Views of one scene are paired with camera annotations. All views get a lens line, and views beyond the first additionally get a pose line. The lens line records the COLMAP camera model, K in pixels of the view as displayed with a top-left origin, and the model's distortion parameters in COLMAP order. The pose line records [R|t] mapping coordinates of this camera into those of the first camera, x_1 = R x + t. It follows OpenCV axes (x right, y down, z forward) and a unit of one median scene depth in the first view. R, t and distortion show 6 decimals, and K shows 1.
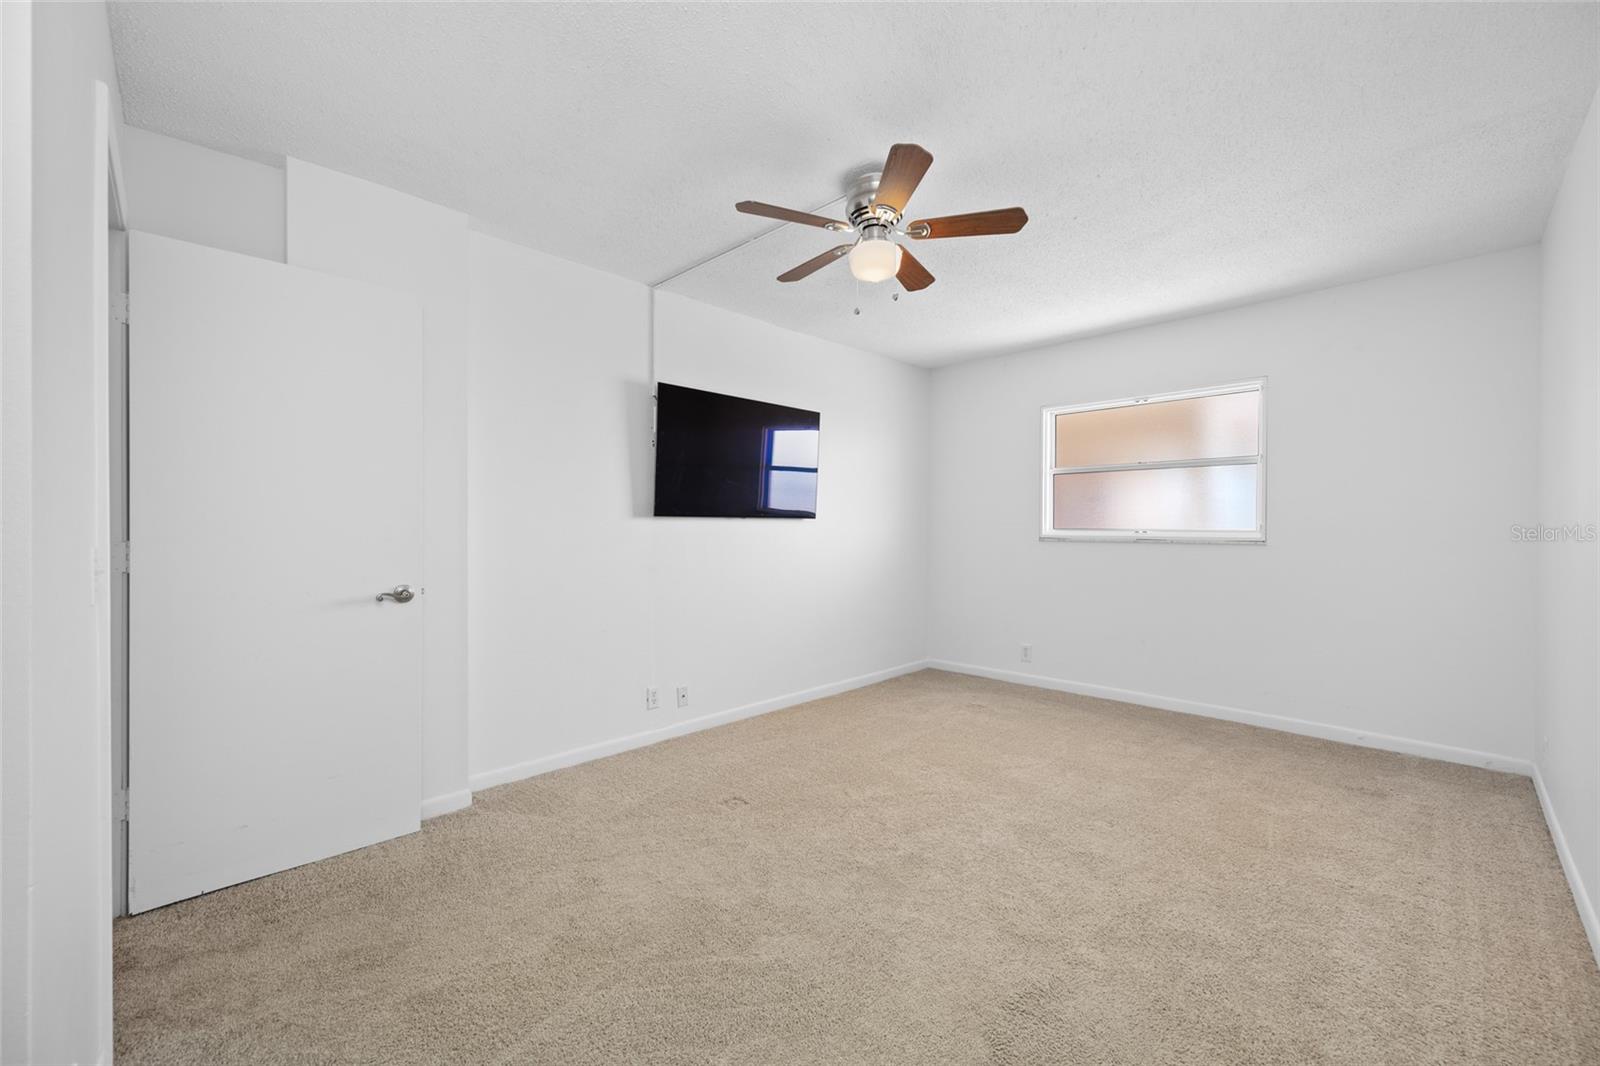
lens RADIAL K [[645.8, 0, 801.6], [0, 645.8, 524.9], [0, 0, 1]] dist [0.000425, 0.000042]
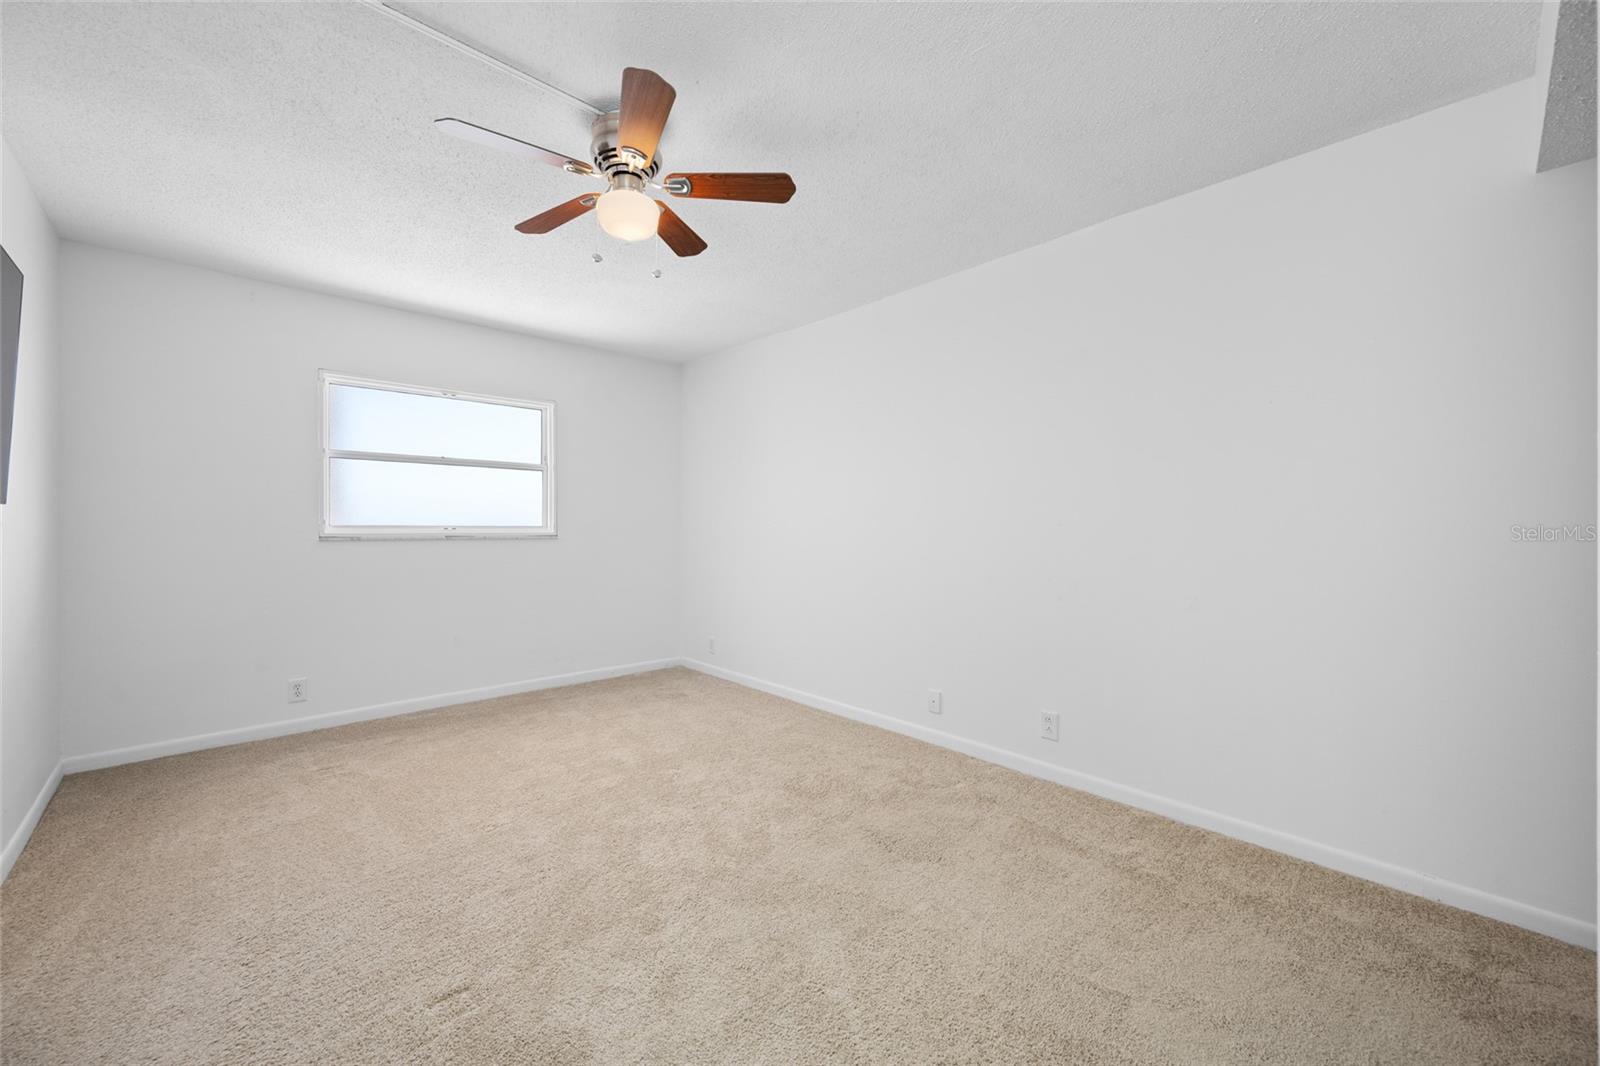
lens RADIAL K [[645.8, 0, 801.6], [0, 645.8, 524.9], [0, 0, 1]] dist [0.000425, 0.000042]
pose [[0.019027, -0.001652, 0.999818, -0.505479], [-0.003077, 0.999994, 0.001710, 0.001802], [-0.999814, -0.003109, 0.019022, 0.511417]]
